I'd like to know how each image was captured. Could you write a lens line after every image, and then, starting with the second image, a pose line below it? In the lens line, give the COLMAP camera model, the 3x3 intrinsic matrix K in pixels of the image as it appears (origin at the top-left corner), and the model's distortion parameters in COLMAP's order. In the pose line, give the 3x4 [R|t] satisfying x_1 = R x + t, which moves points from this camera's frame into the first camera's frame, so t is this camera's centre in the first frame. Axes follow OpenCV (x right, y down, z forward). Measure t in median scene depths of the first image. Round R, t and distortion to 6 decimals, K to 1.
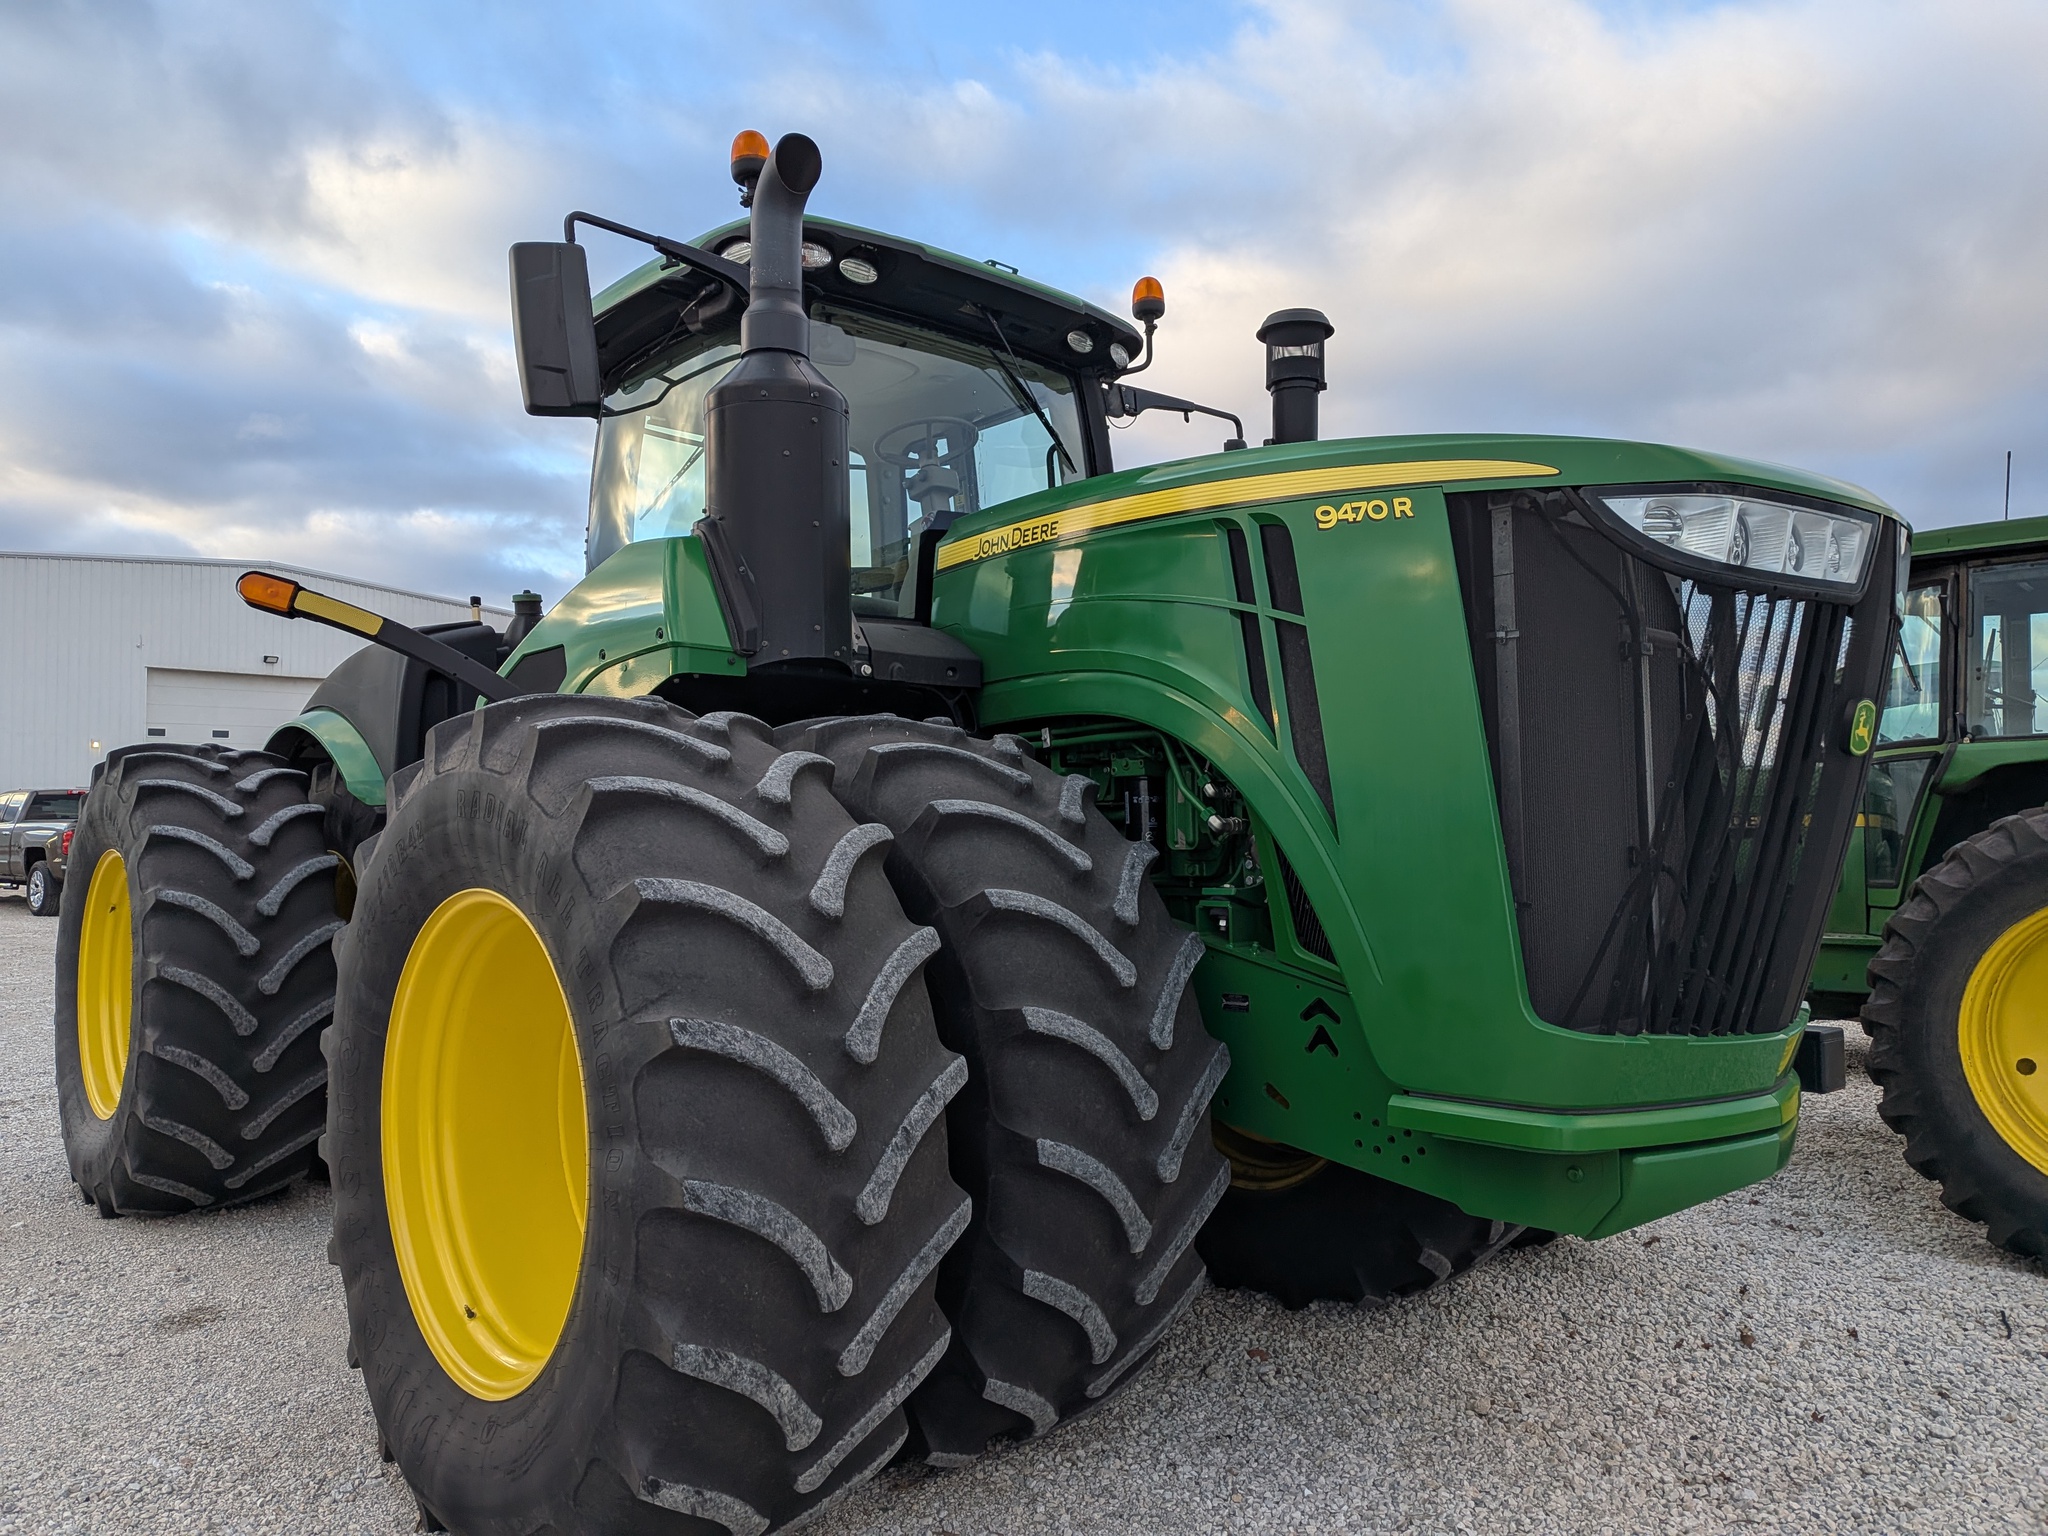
lens RADIAL K [[1391.9, 0, 1024.0], [0, 1391.9, 768.0], [0, 0, 1]] dist [0.074986, 0.000332]
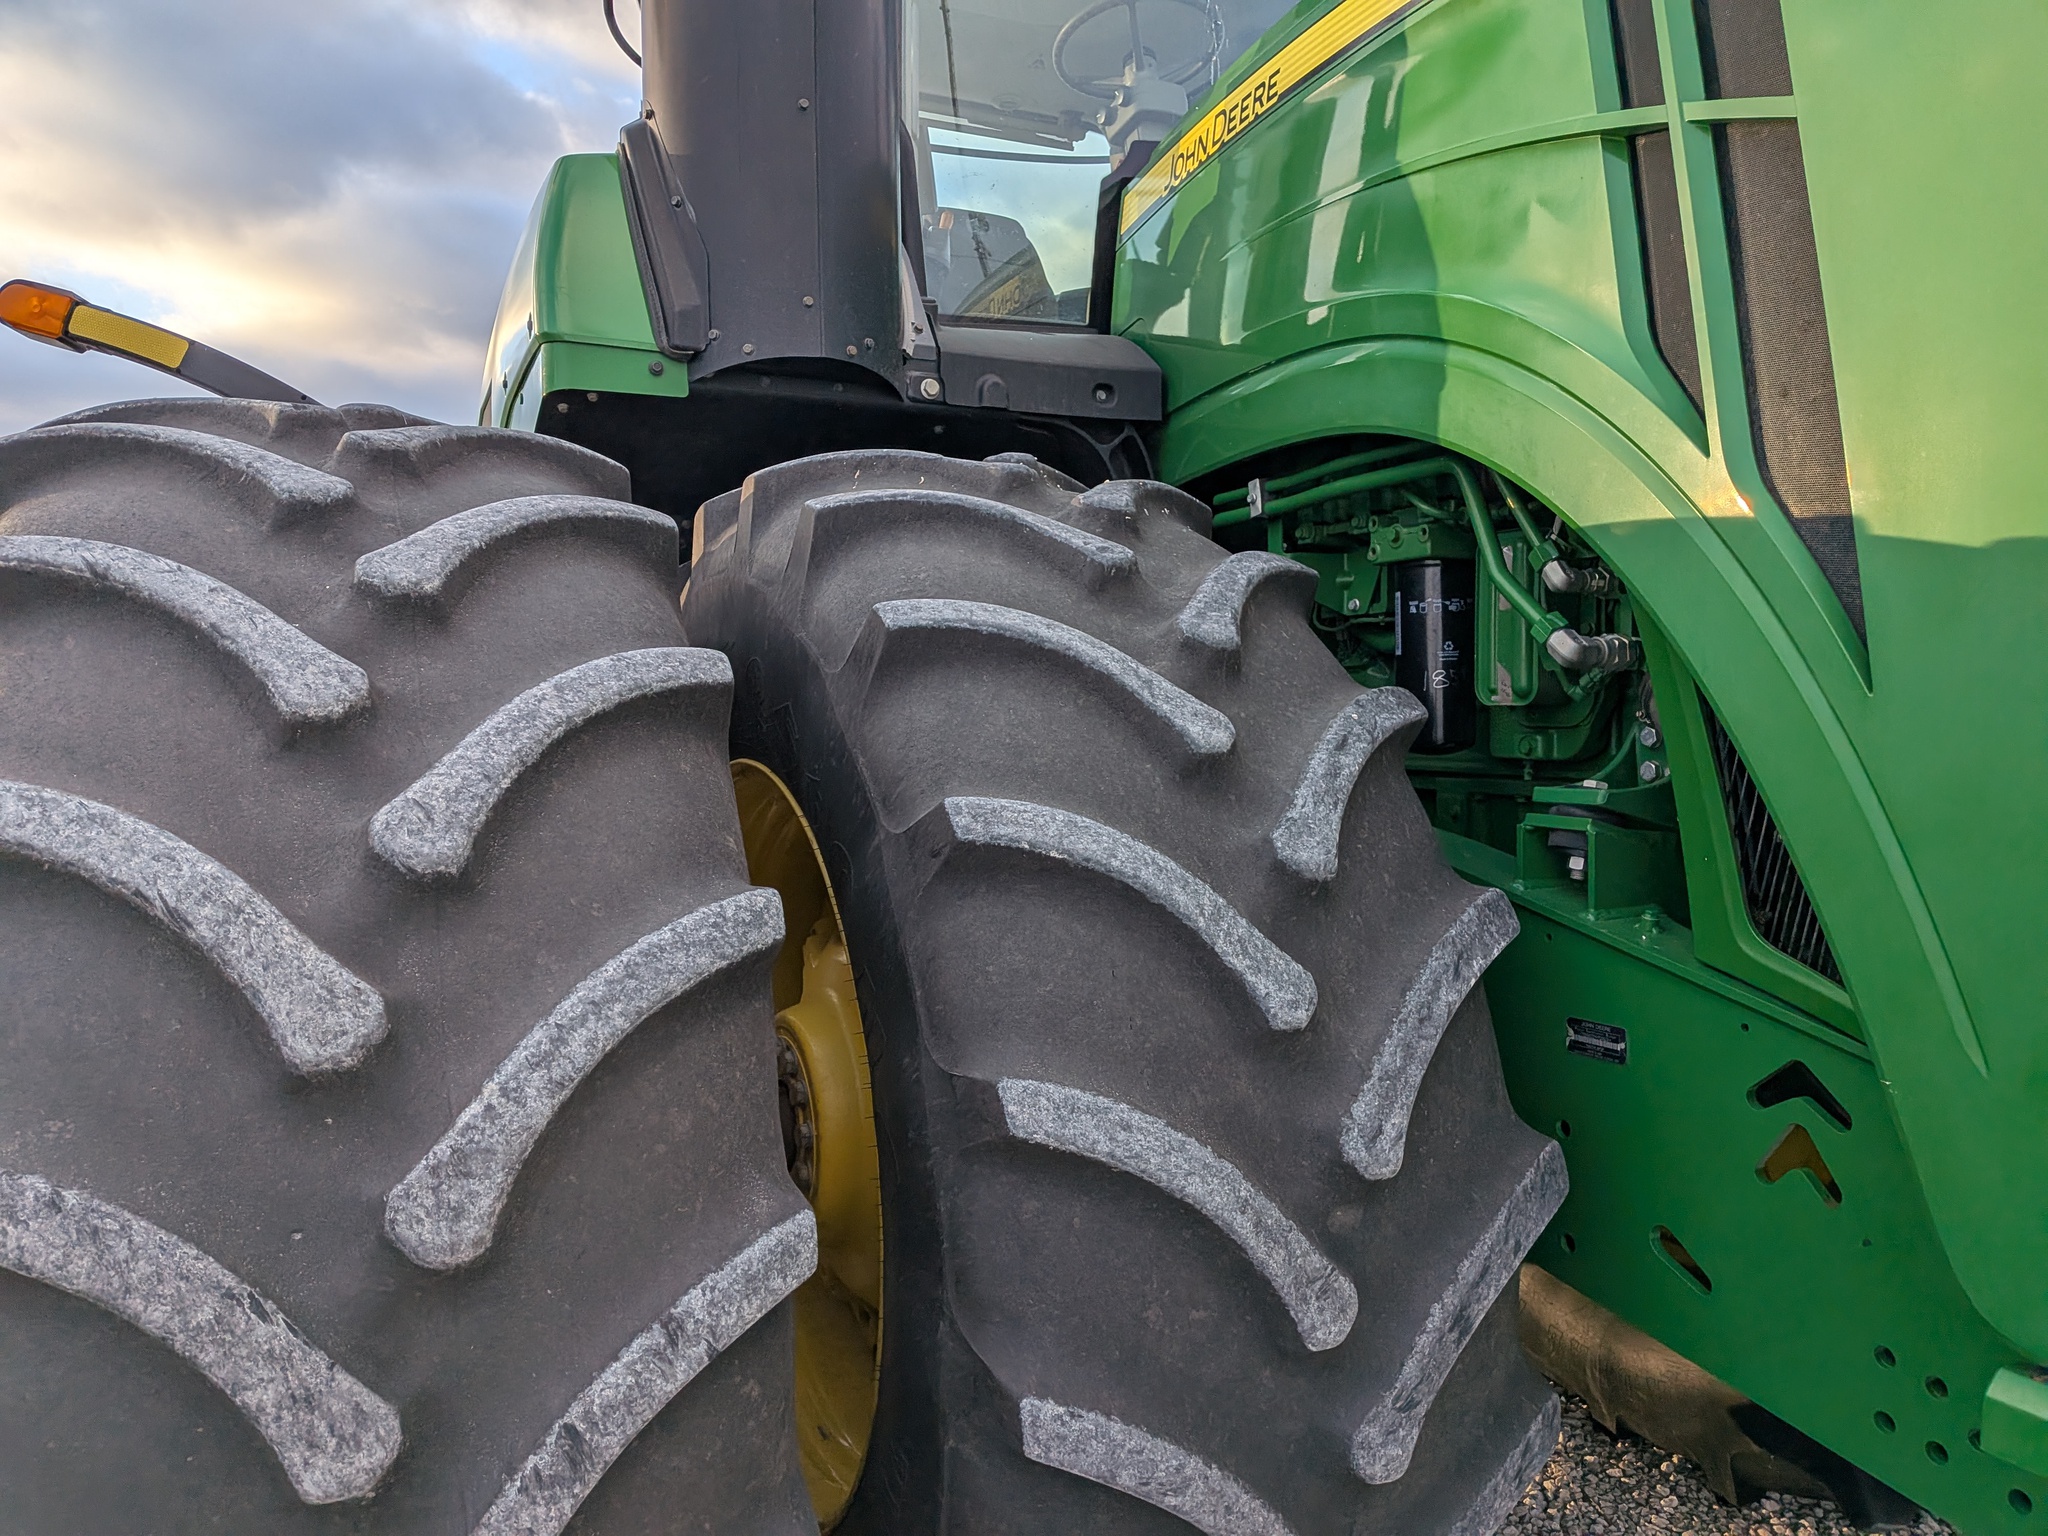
lens RADIAL K [[1415.7, 0, 1024.0], [0, 1415.7, 768.0], [0, 0, 1]] dist [0.053139, -0.075106]
pose [[0.953390, 0.014532, -0.301389, 0.118612], [0.017075, 0.994641, 0.101971, 0.030284], [0.301256, -0.102364, 0.948033, 0.538625]]
